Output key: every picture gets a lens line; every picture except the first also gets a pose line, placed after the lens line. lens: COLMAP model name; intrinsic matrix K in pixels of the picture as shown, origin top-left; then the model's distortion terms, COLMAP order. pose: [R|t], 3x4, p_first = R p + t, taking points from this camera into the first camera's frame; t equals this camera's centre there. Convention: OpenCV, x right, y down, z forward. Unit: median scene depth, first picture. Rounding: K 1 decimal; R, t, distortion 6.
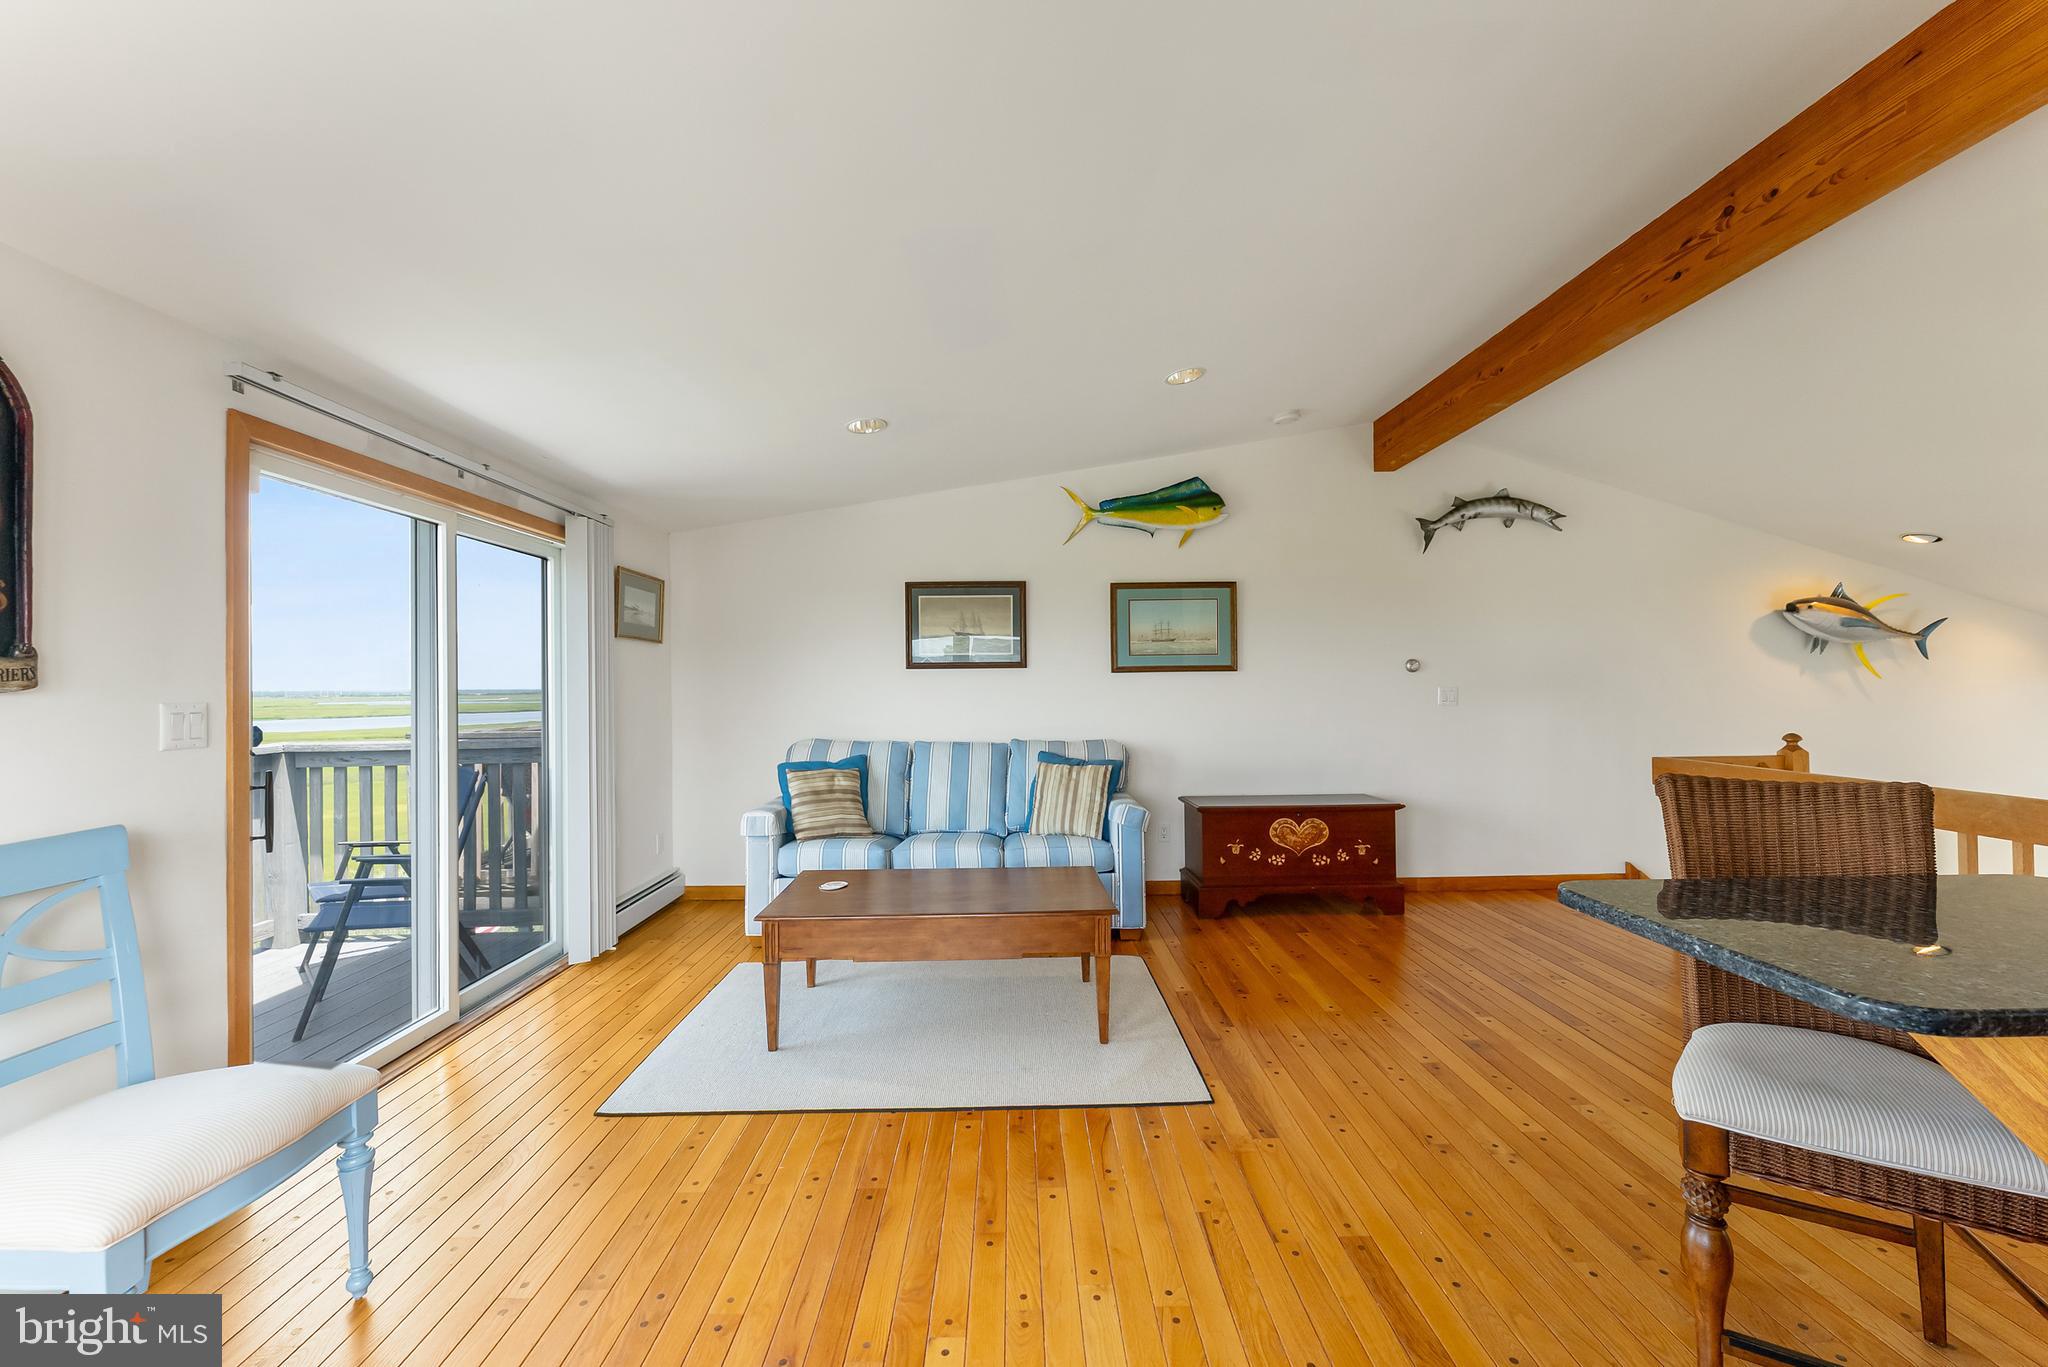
lens RADIAL K [[837.4, 0, 1033.4], [0, 837.4, 675.7], [0, 0, 1]] dist [0.009697, -0.002955]
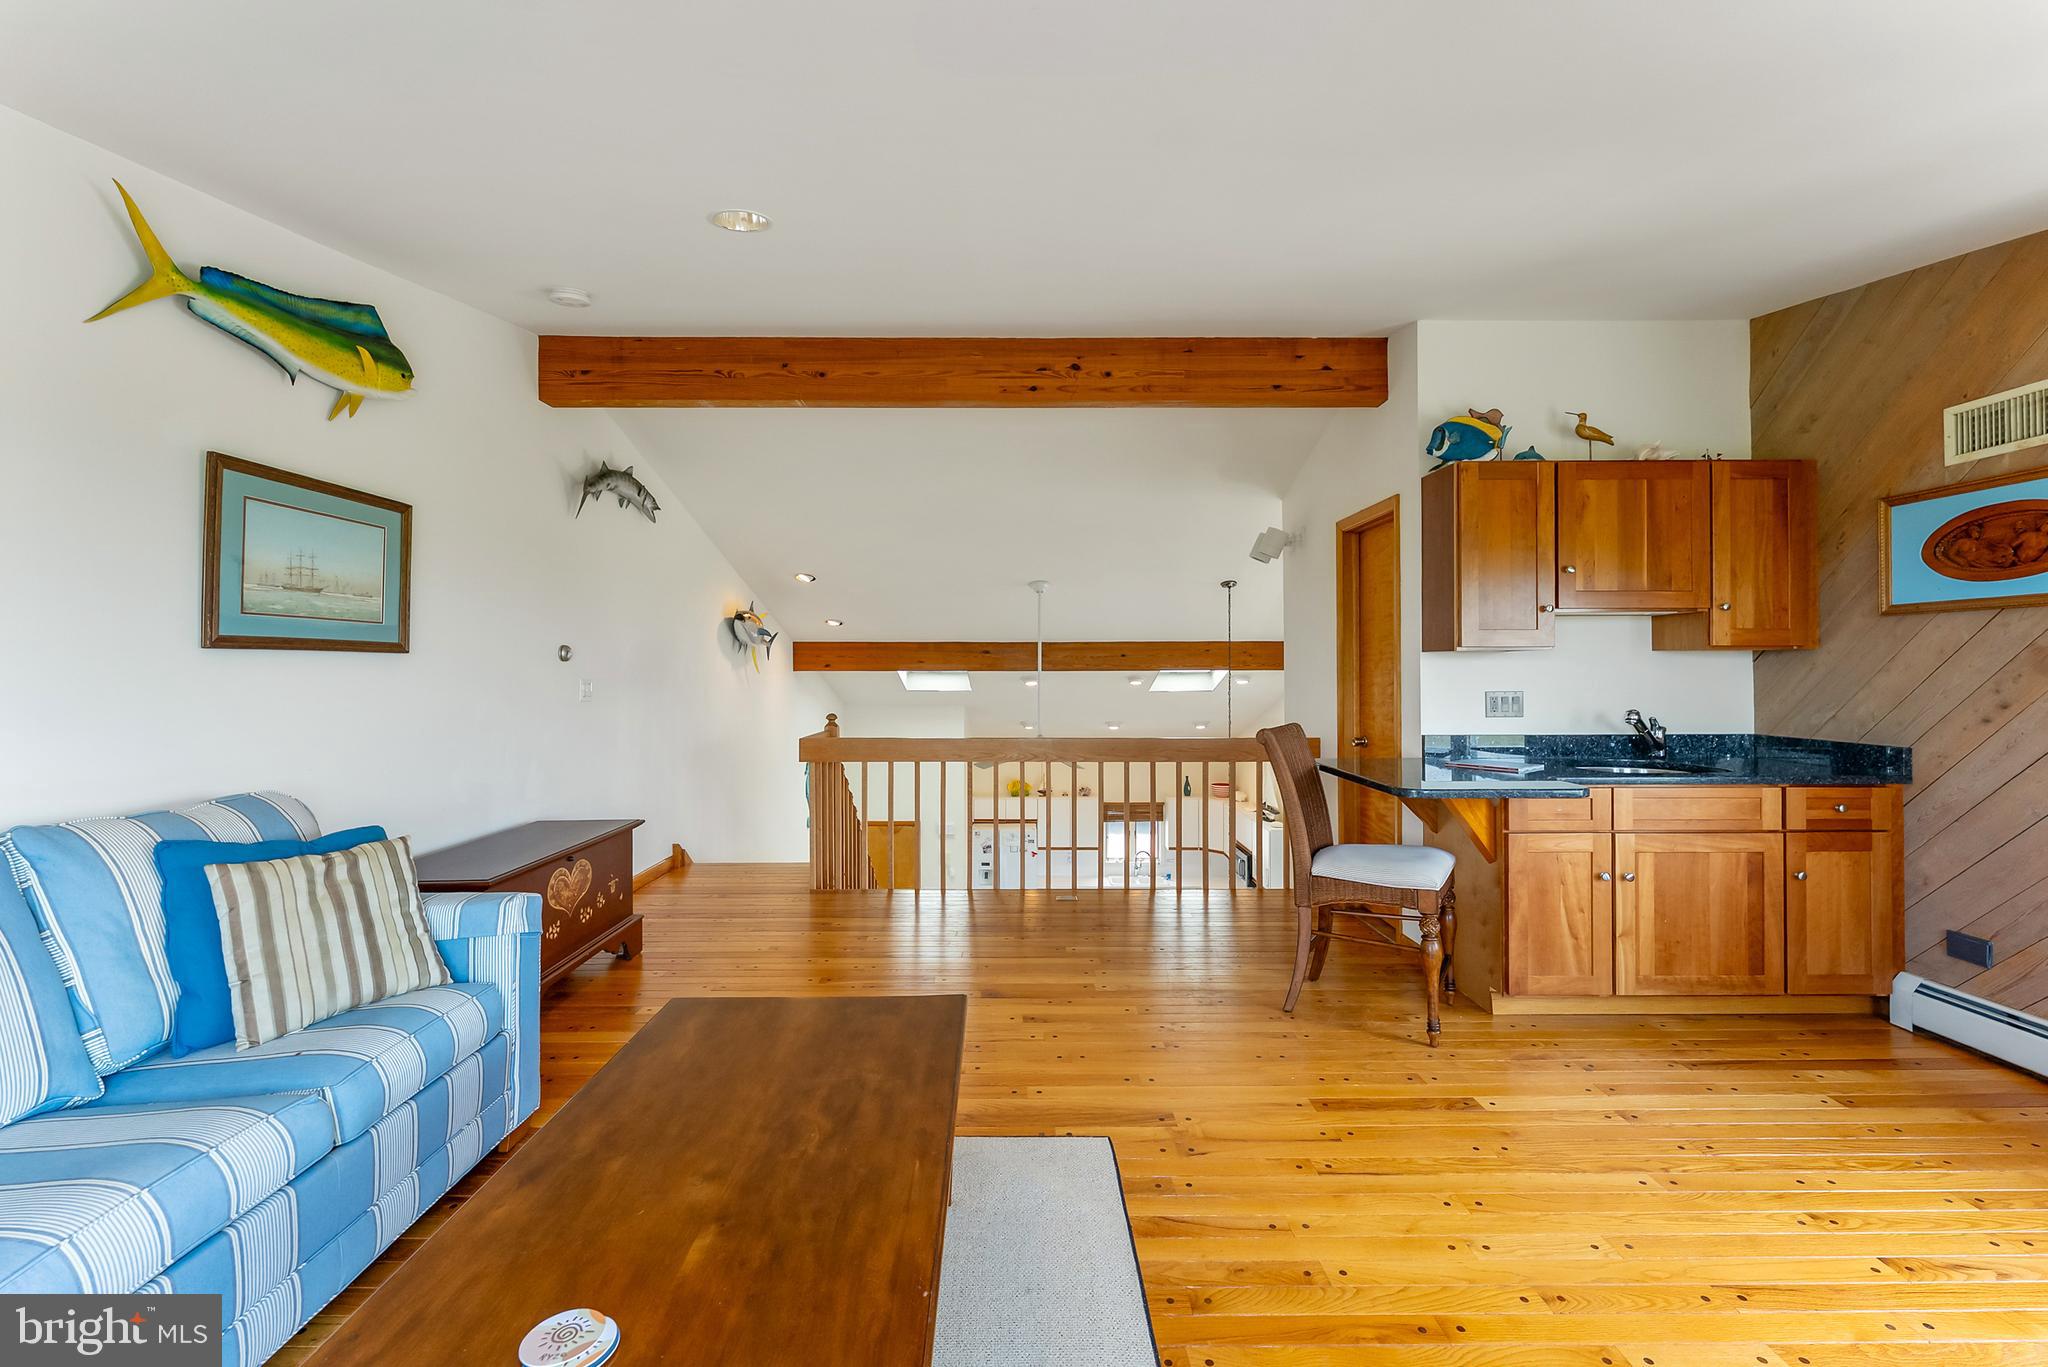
lens RADIAL K [[837.4, 0, 1016.0], [0, 837.4, 662.7], [0, 0, 1]] dist [0.009697, -0.002955]
pose [[0.020085, 0.019584, 0.999606, -0.358238], [-0.010732, 0.999755, -0.019371, 0.008611], [-0.999741, -0.010338, 0.020290, 0.556980]]
